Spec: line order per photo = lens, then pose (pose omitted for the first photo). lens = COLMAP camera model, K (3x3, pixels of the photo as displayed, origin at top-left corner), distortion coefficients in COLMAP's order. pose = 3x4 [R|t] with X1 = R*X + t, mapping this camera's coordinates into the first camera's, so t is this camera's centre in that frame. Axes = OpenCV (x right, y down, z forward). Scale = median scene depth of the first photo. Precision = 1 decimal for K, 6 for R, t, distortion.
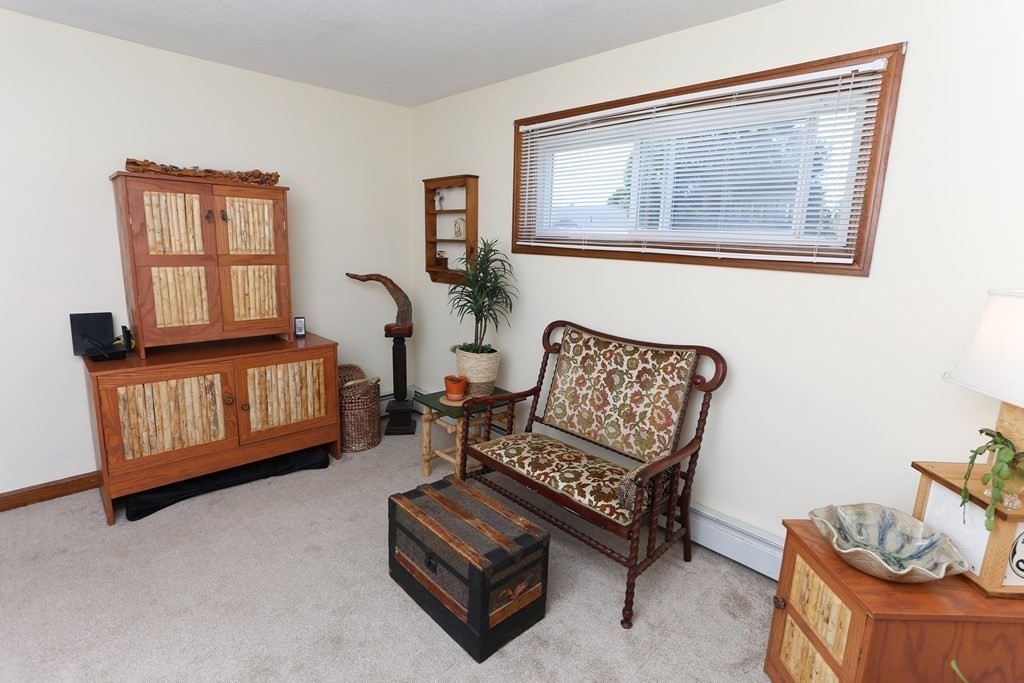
lens RADIAL K [[492.3, 0, 511.5], [0, 492.3, 340.1], [0, 0, 1]] dist [-0.038787, 0.017365]
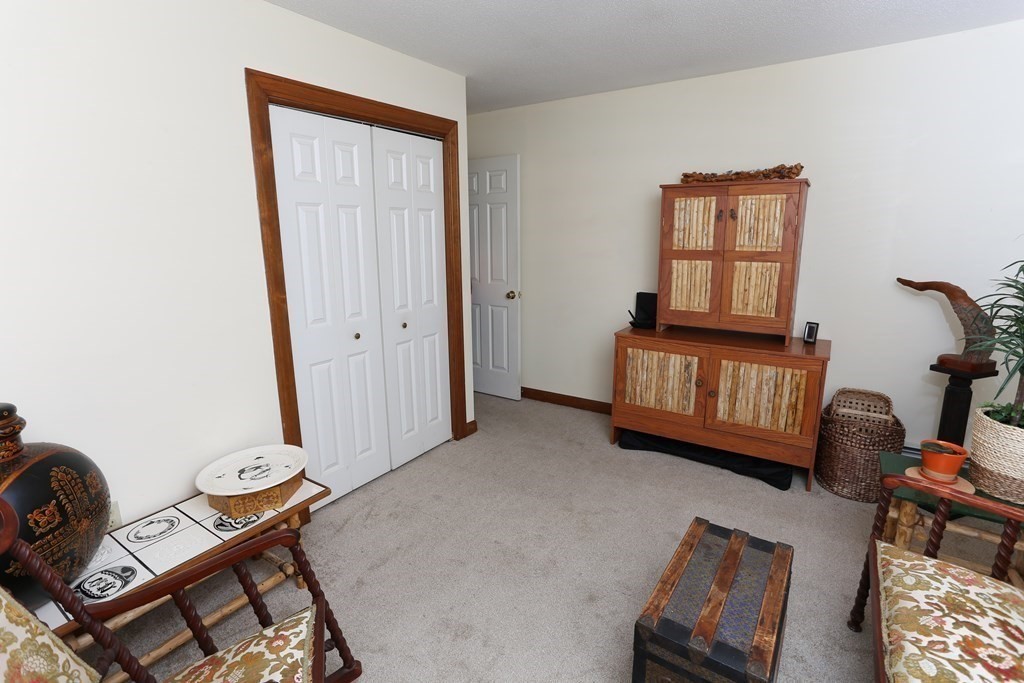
lens RADIAL K [[492.3, 0, 518.5], [0, 492.3, 337.7], [0, 0, 1]] dist [-0.038787, 0.017365]
pose [[0.218964, 0.172985, -0.960276, 0.369687], [-0.180168, 0.974404, 0.134448, -0.049924], [0.958955, 0.143571, 0.244526, 0.318688]]
